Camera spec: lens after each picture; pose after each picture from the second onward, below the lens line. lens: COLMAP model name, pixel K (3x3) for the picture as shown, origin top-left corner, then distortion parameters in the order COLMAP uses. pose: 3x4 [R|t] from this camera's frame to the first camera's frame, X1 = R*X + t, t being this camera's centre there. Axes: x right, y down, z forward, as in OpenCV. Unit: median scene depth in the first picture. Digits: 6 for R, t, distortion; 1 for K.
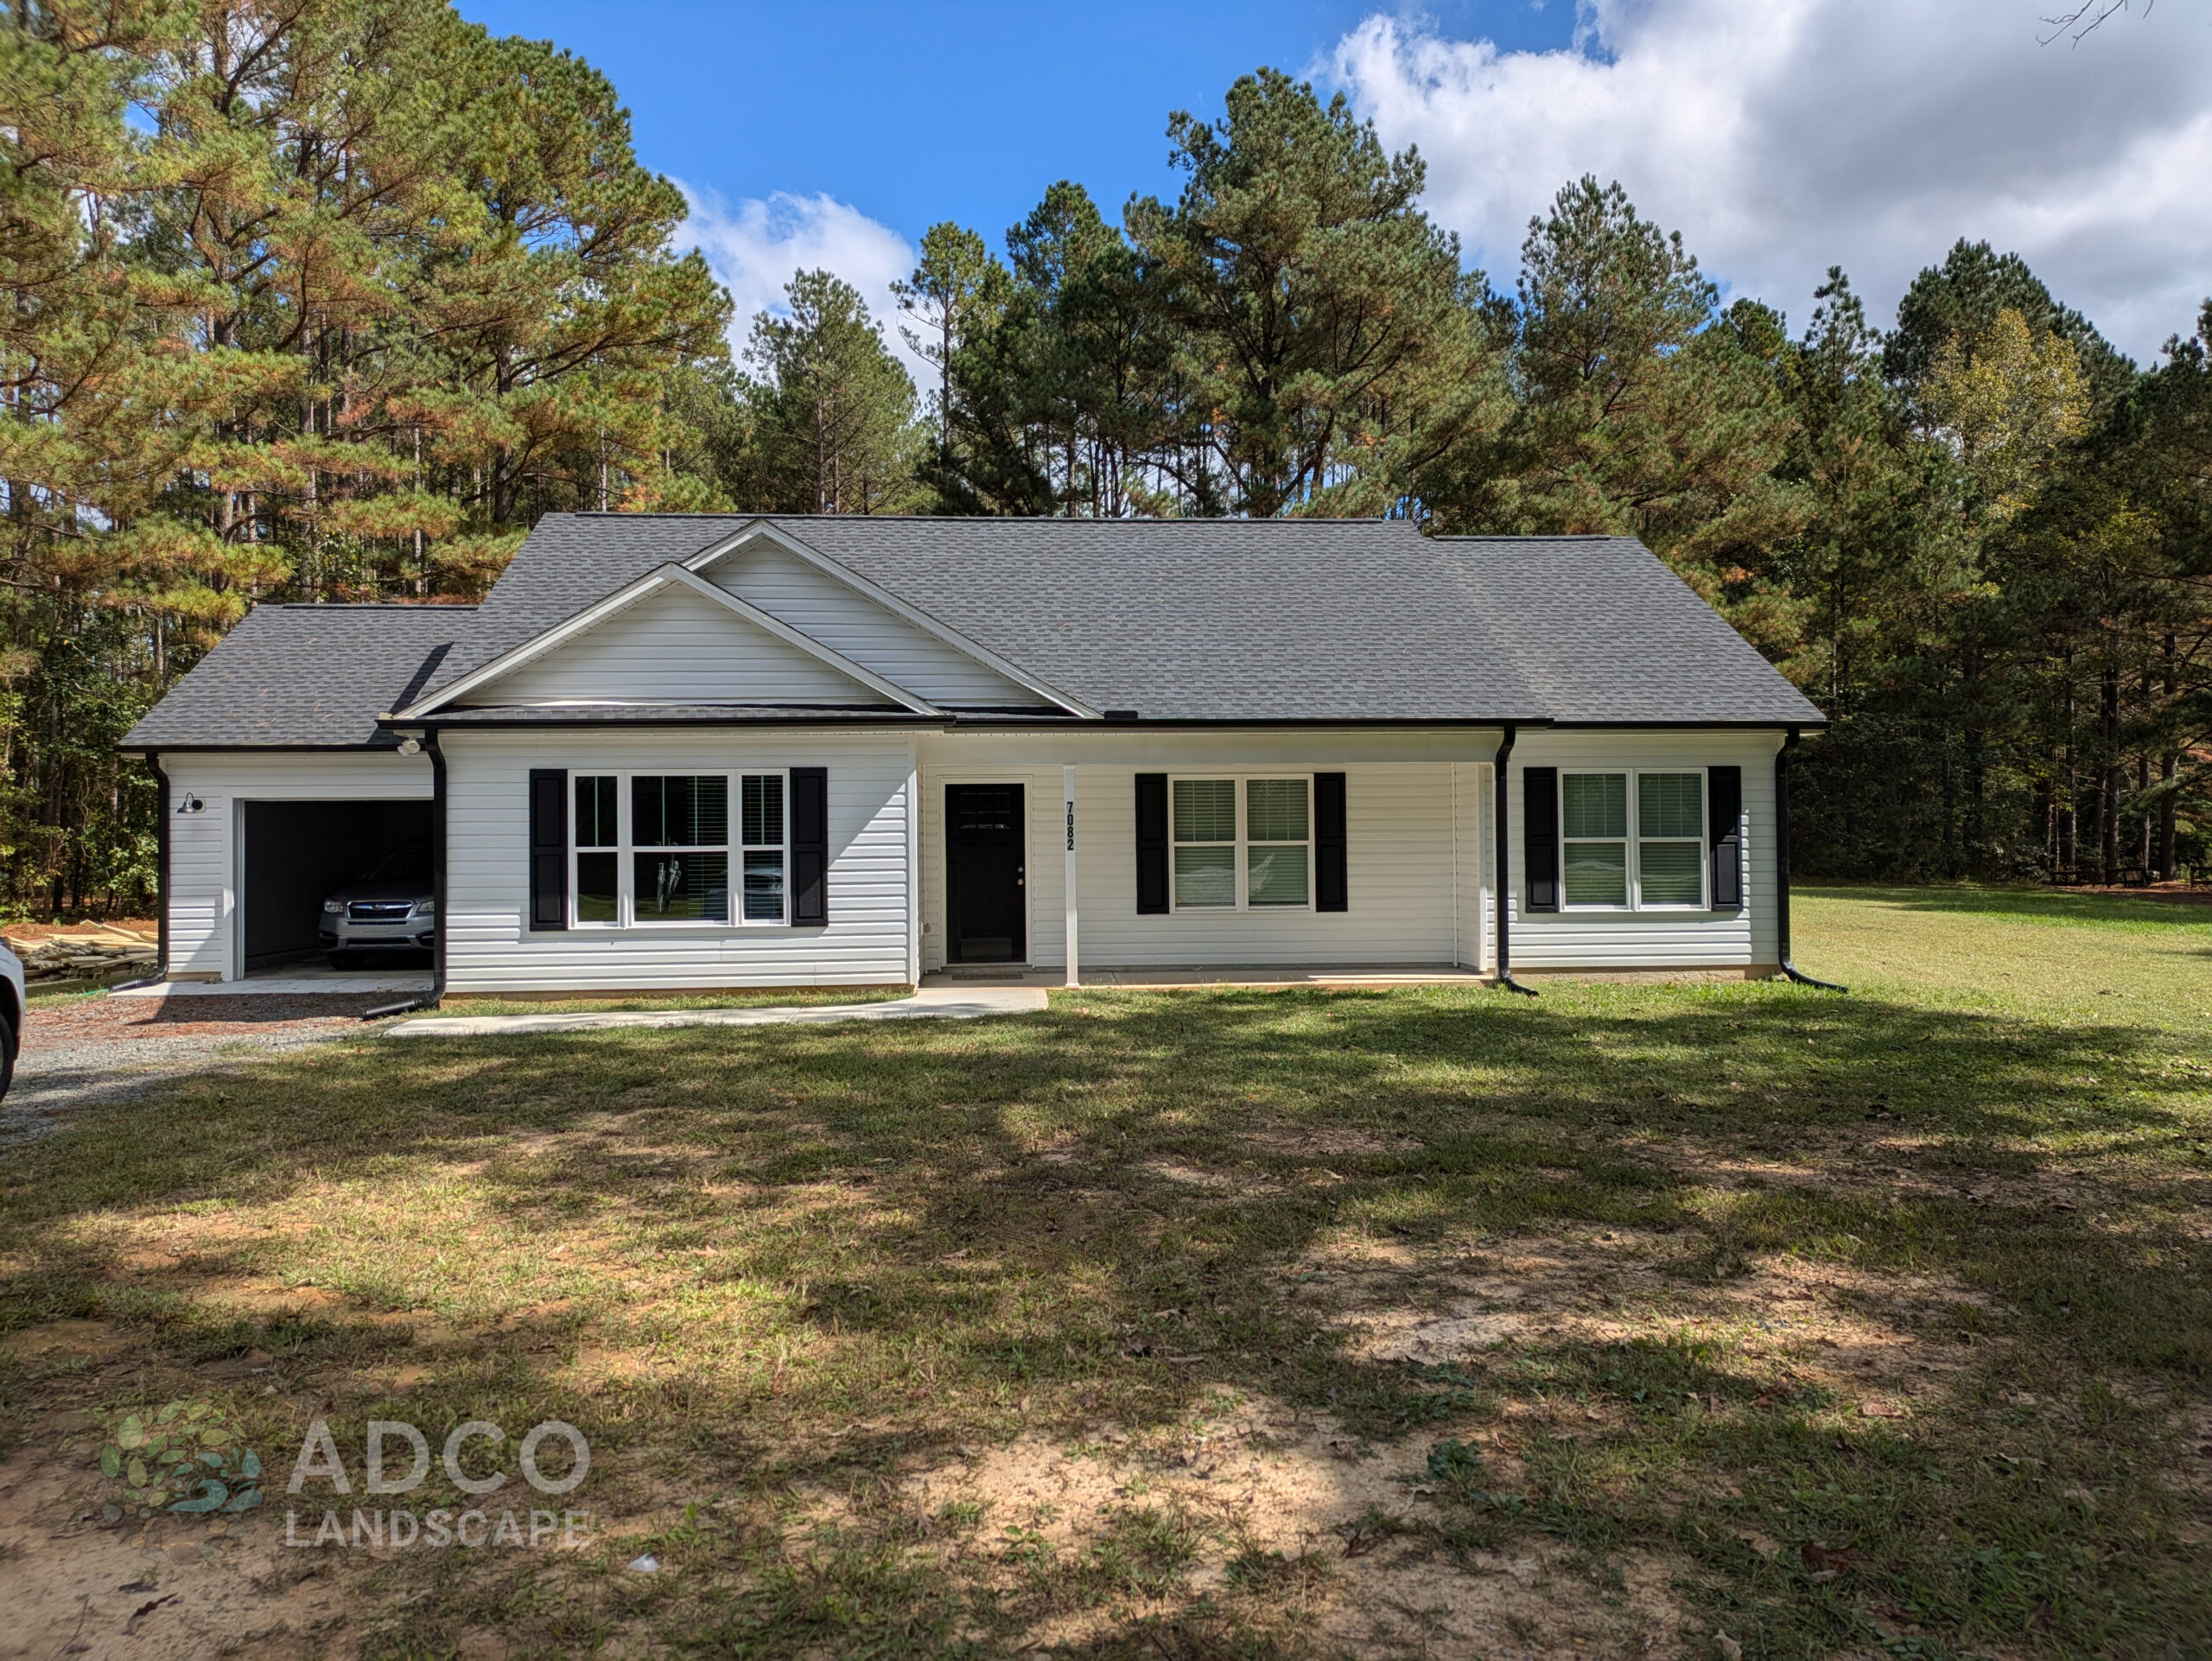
lens RADIAL K [[1611.9, 0, 1103.8], [0, 1611.9, 811.2], [0, 0, 1]] dist [0.067732, -0.029930]
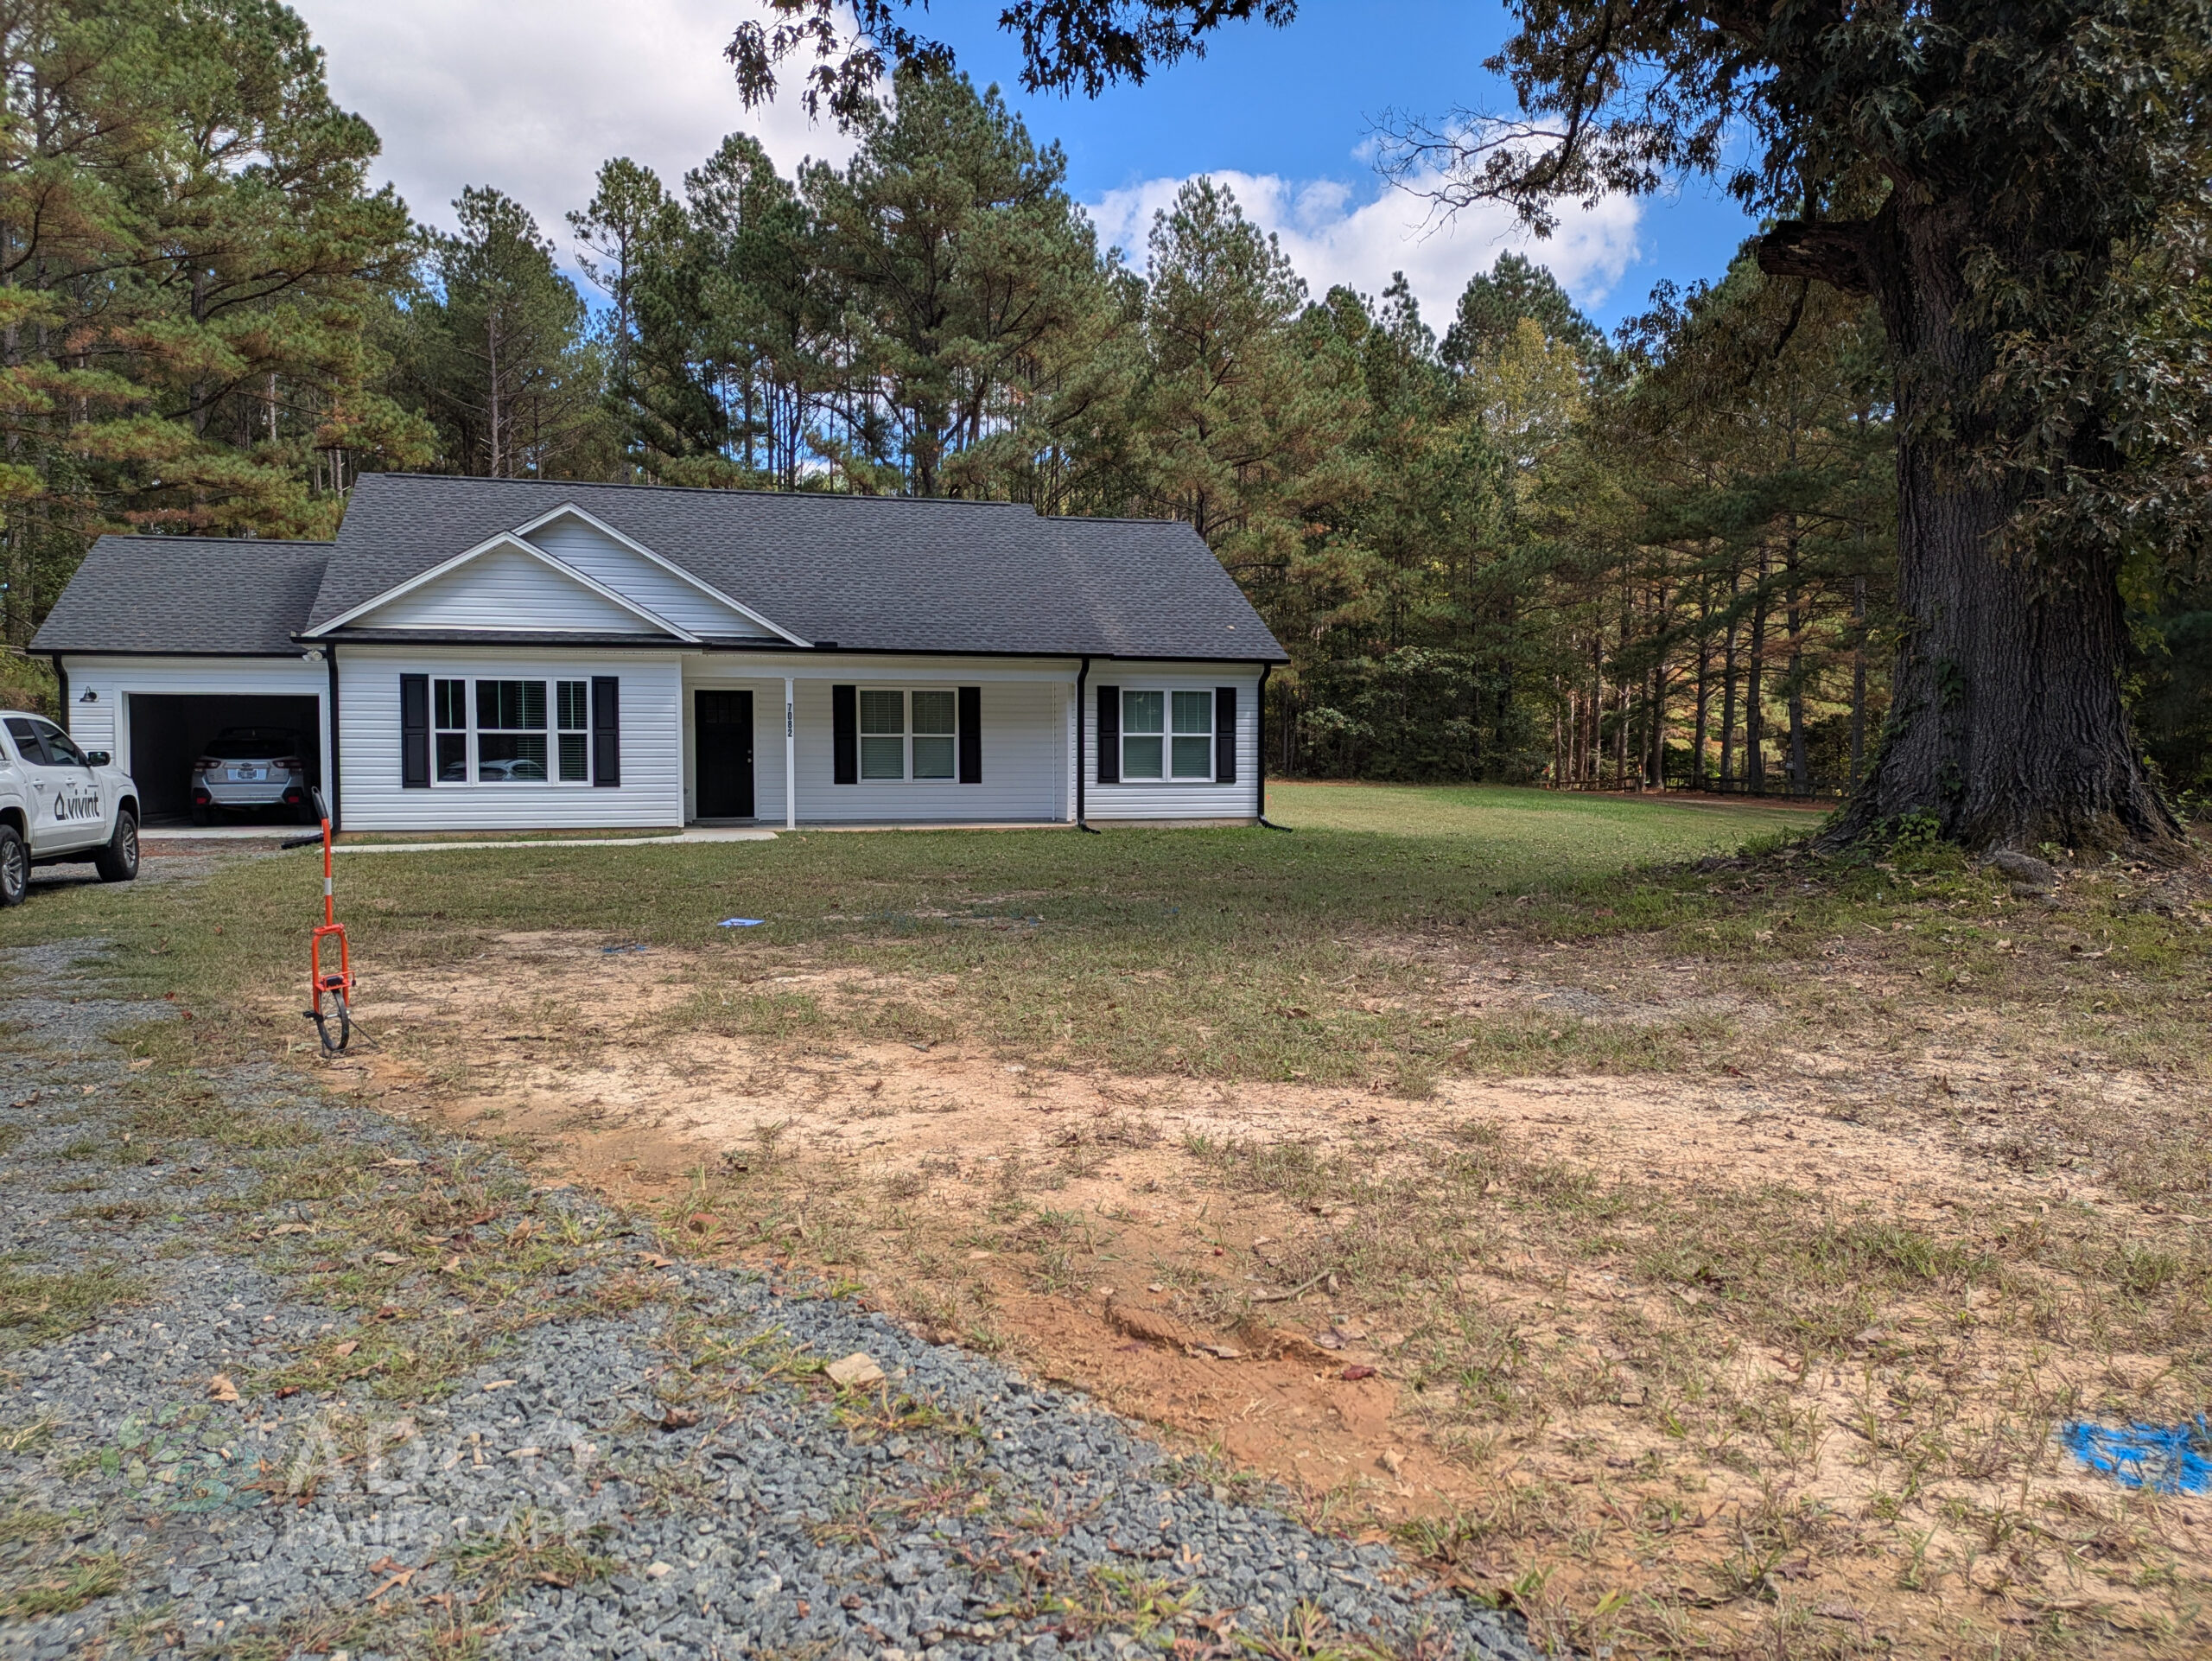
lens RADIAL K [[1611.9, 0, 1103.8], [0, 1611.9, 811.2], [0, 0, 1]] dist [0.067732, -0.029930]
pose [[0.978401, -0.000235, 0.206715, -0.015347], [-0.010393, 0.998679, 0.050326, 0.005034], [-0.206453, -0.051387, 0.977106, -0.166025]]
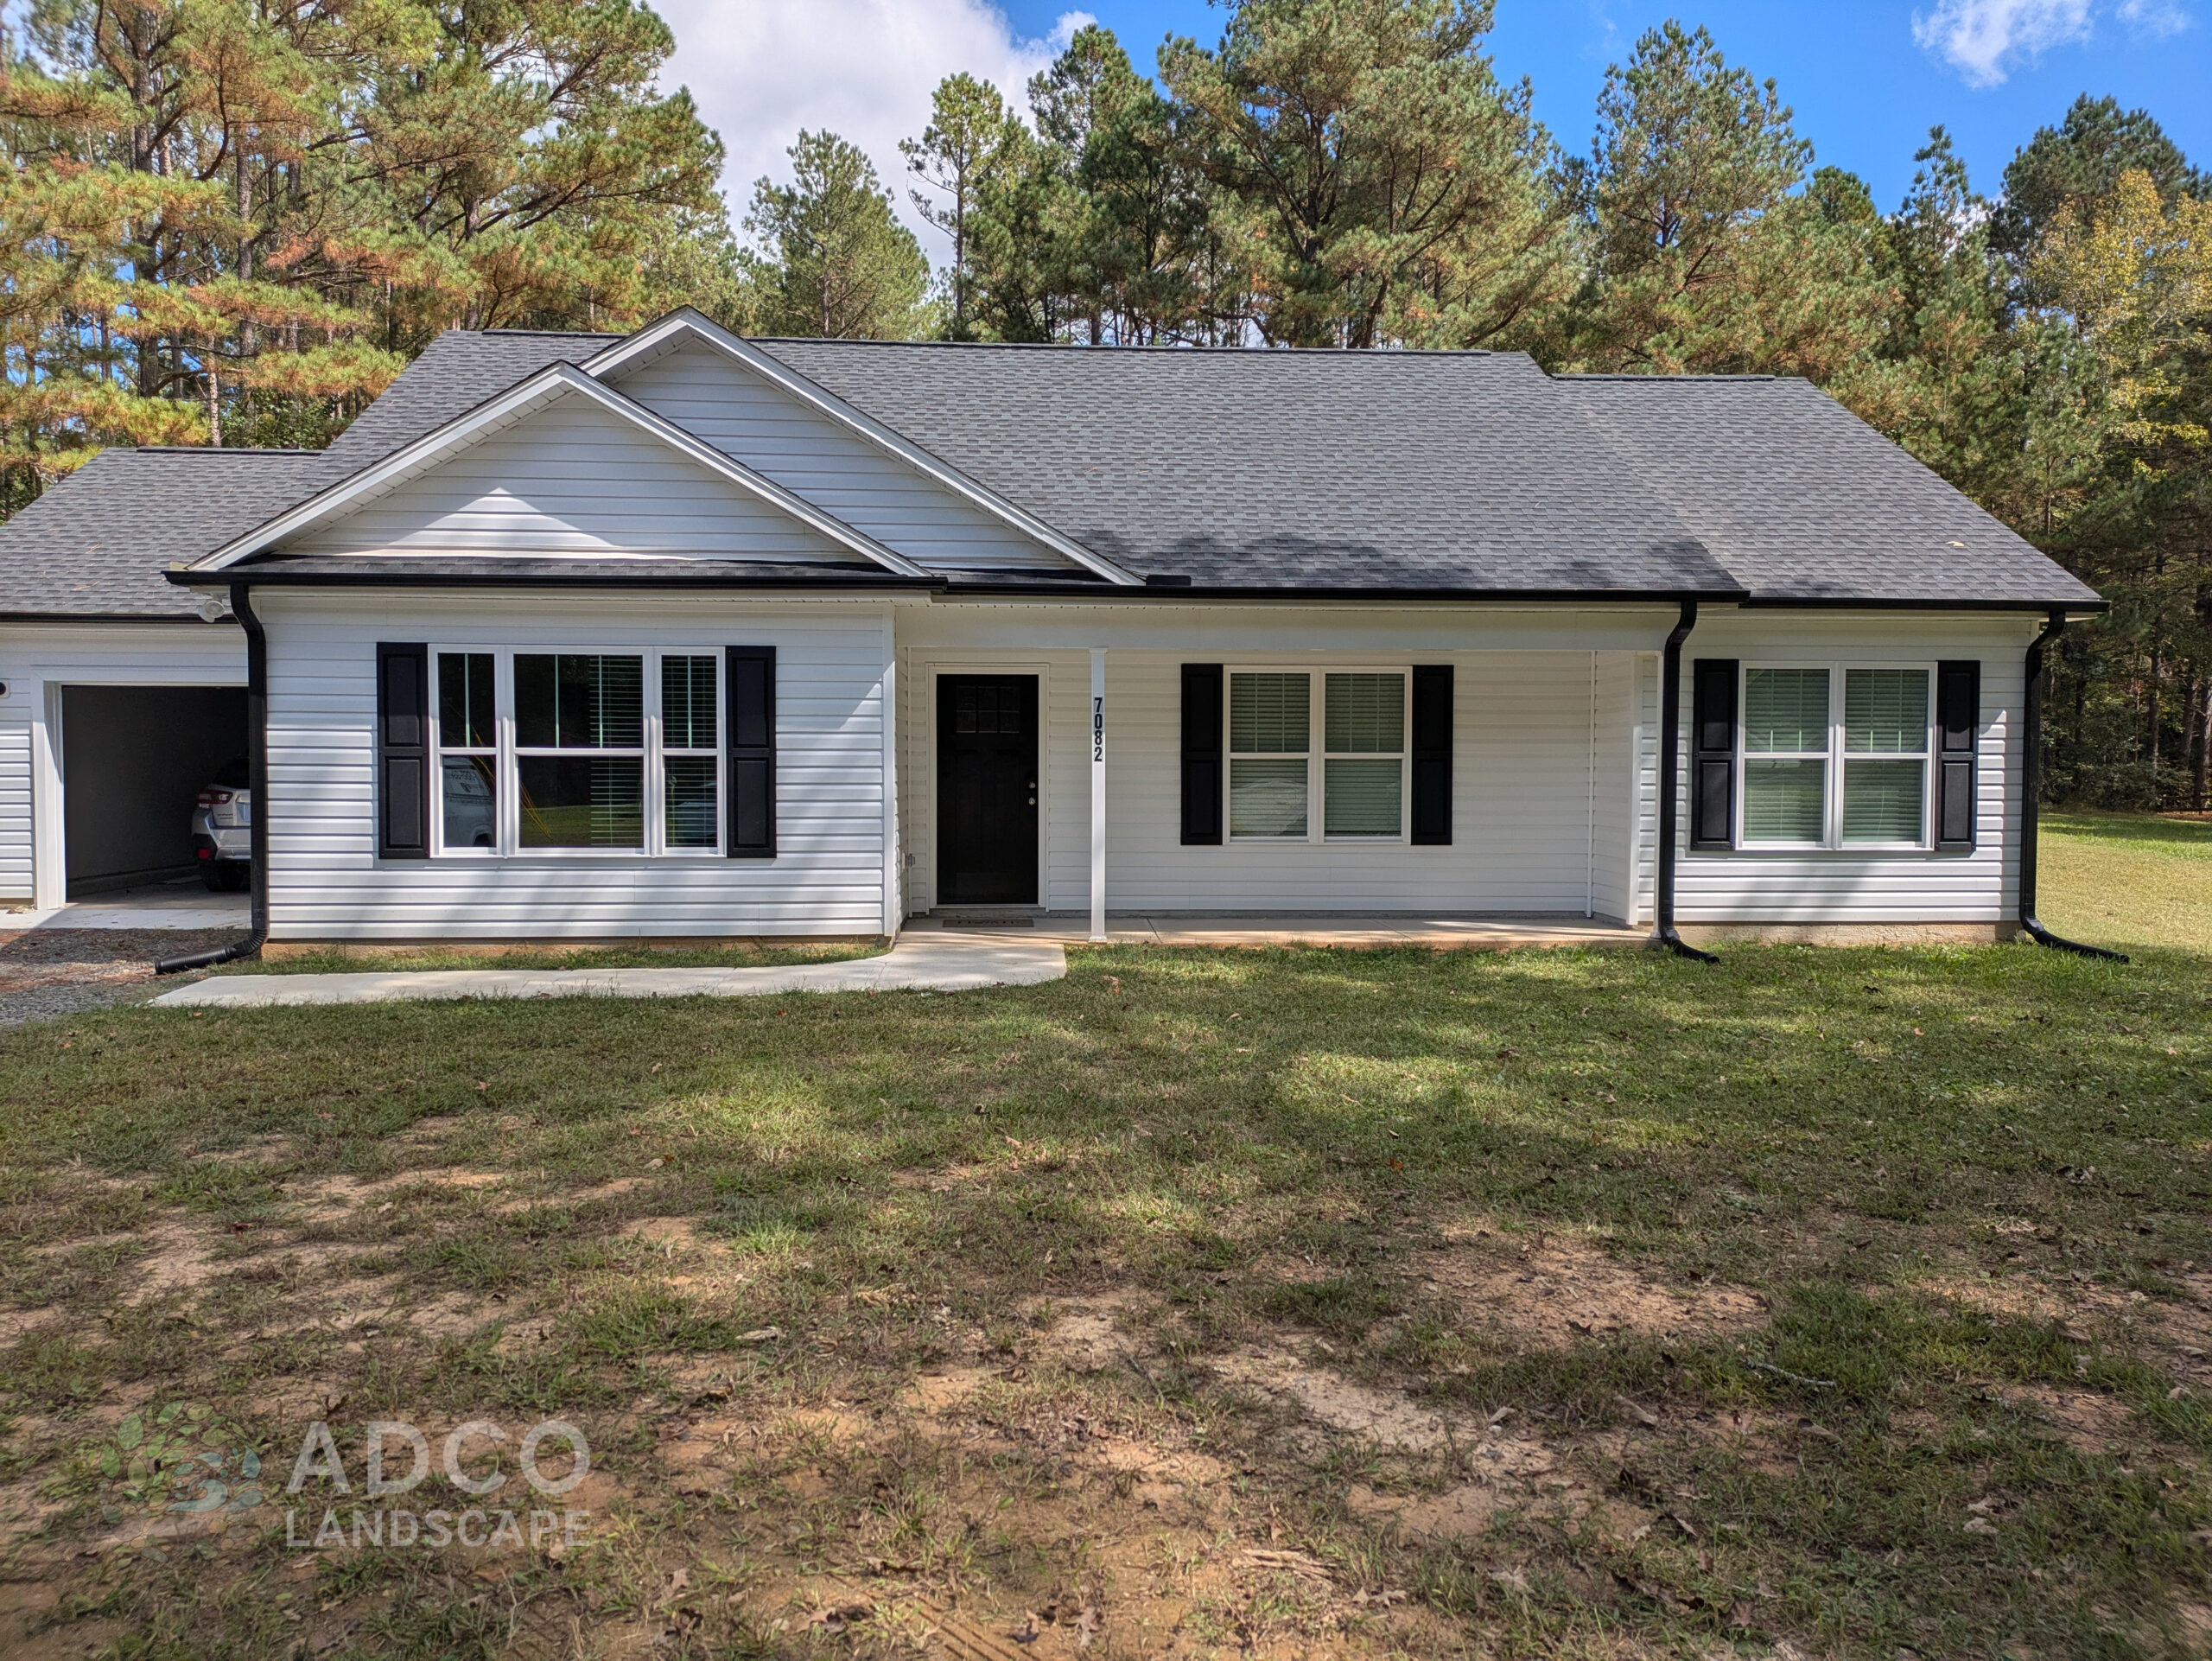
lens RADIAL K [[1619.9, 0, 1073.4], [0, 1619.9, 821.8], [0, 0, 1]] dist [0.032521, -0.002711]
pose [[0.999527, 0.013485, -0.027647, -0.003681], [-0.011759, 0.998028, 0.061666, 0.001973], [0.028424, -0.061312, 0.997714, 0.080516]]
